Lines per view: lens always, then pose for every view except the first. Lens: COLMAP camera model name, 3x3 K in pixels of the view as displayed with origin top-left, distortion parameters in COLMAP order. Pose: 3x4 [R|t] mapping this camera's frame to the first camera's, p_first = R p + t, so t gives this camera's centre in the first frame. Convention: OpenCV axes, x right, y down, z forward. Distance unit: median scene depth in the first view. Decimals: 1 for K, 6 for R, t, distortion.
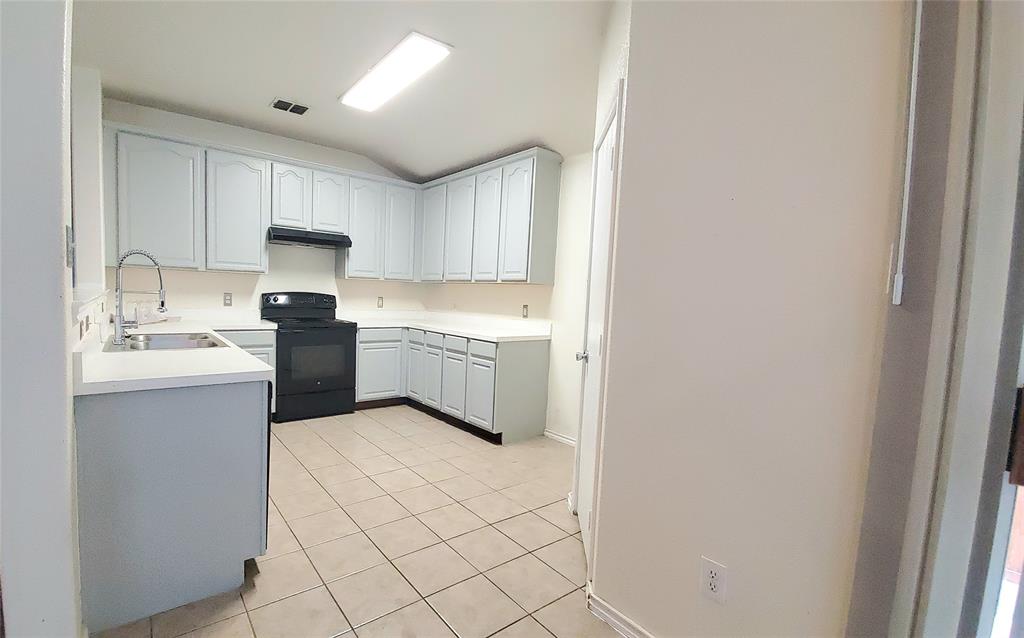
lens RADIAL K [[446.8, 0, 459.6], [0, 446.8, 326.0], [0, 0, 1]] dist [-0.000848, -0.001454]
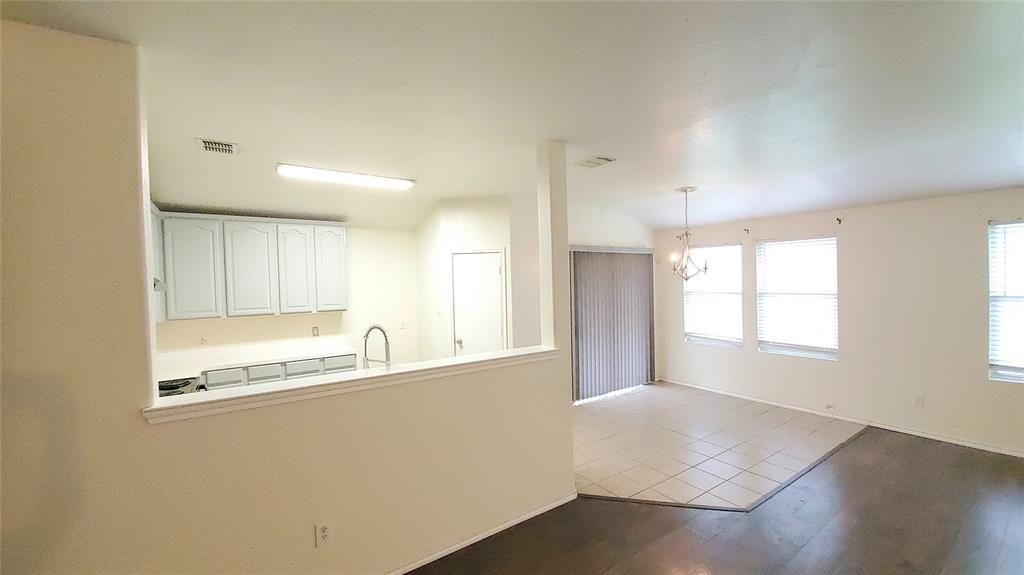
lens RADIAL K [[401.2, 0, 513.7], [0, 401.2, 292.7], [0, 0, 1]] dist [0.007501, -0.014061]
pose [[0.032790, -0.070236, 0.996991, -1.085147], [0.097903, 0.992956, 0.066732, -0.180639], [-0.994656, 0.095420, 0.039436, 0.371770]]
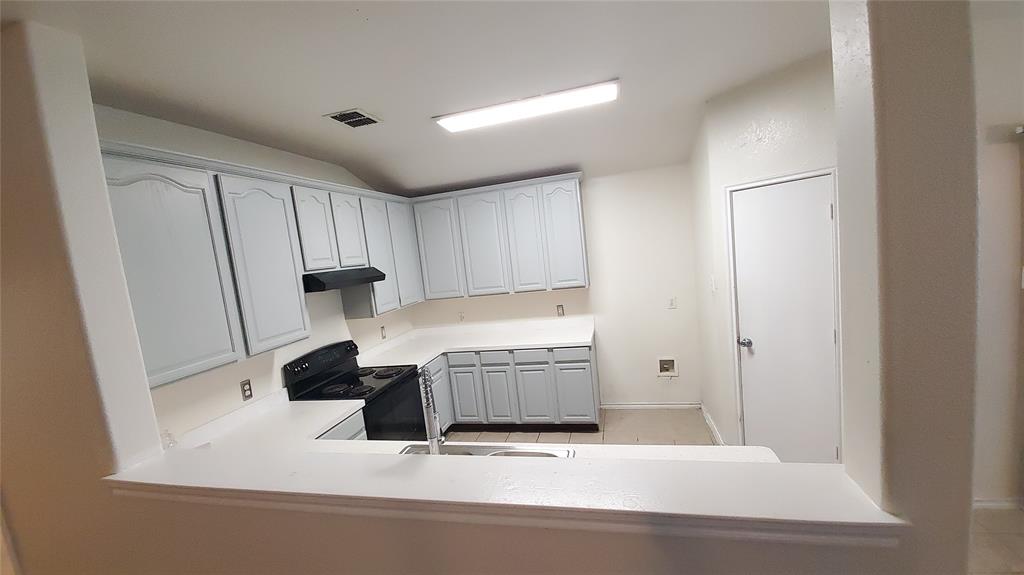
lens RADIAL K [[401.2, 0, 513.6], [0, 401.2, 293.1], [0, 0, 1]] dist [0.007501, -0.014061]
pose [[0.760256, -0.192238, 0.620529, -0.601568], [0.187043, 0.979538, 0.074297, -0.184252], [-0.622114, 0.059581, 0.780656, 0.291353]]
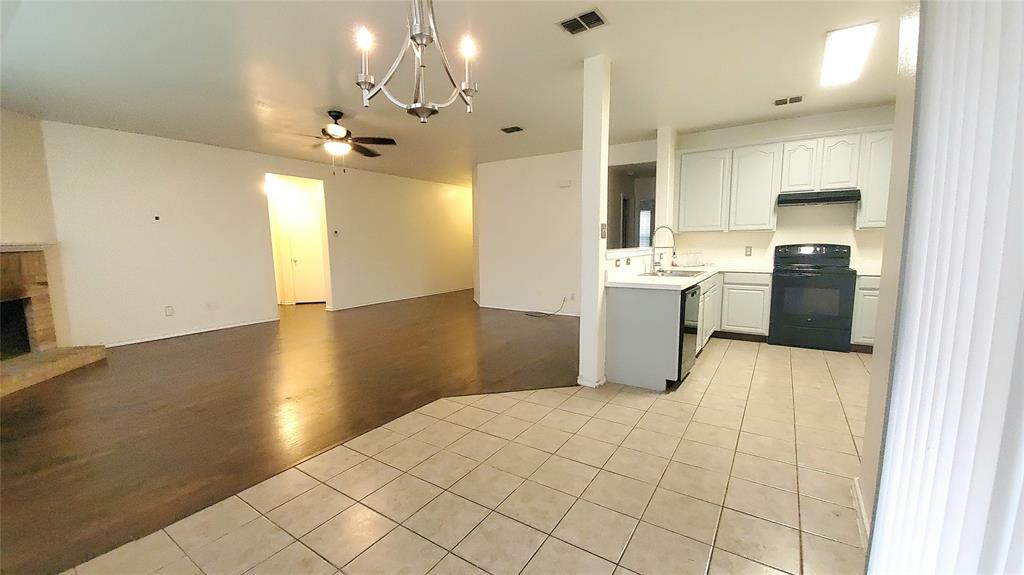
lens RADIAL K [[401.2, 0, 510.3], [0, 401.2, 292.1], [0, 0, 1]] dist [0.007501, -0.014061]
pose [[0.344656, 0.072729, -0.935908, 0.434381], [-0.043059, 0.997170, 0.061633, 0.024075], [0.937741, 0.019057, 0.346812, -0.135404]]
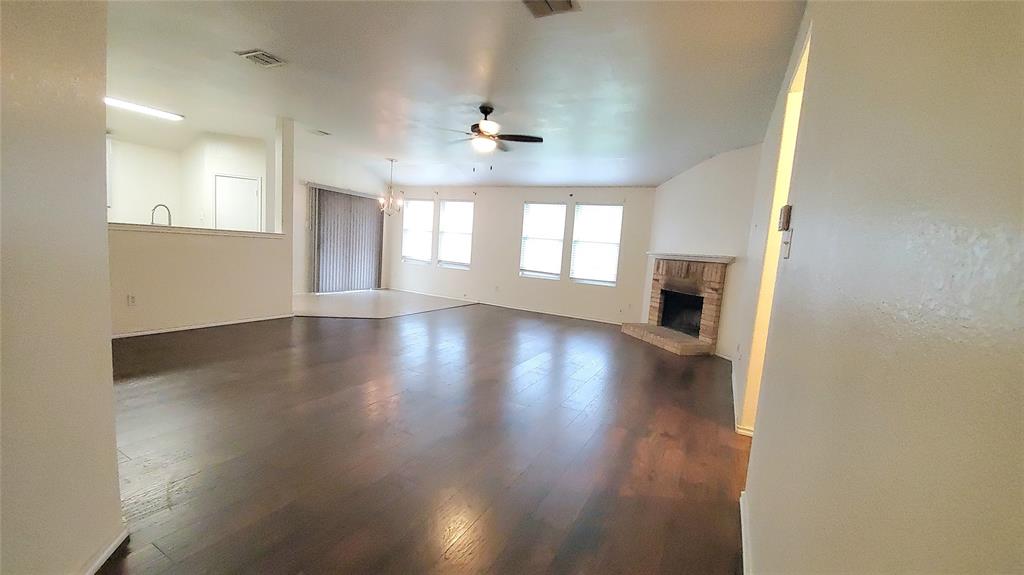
lens RADIAL K [[401.2, 0, 512.4], [0, 401.2, 292.1], [0, 0, 1]] dist [0.007501, -0.014061]
pose [[-0.426500, -0.175473, 0.887303, -1.939877], [-0.027878, 0.983085, 0.181015, -0.093153], [-0.904058, 0.052466, -0.424177, 0.213655]]
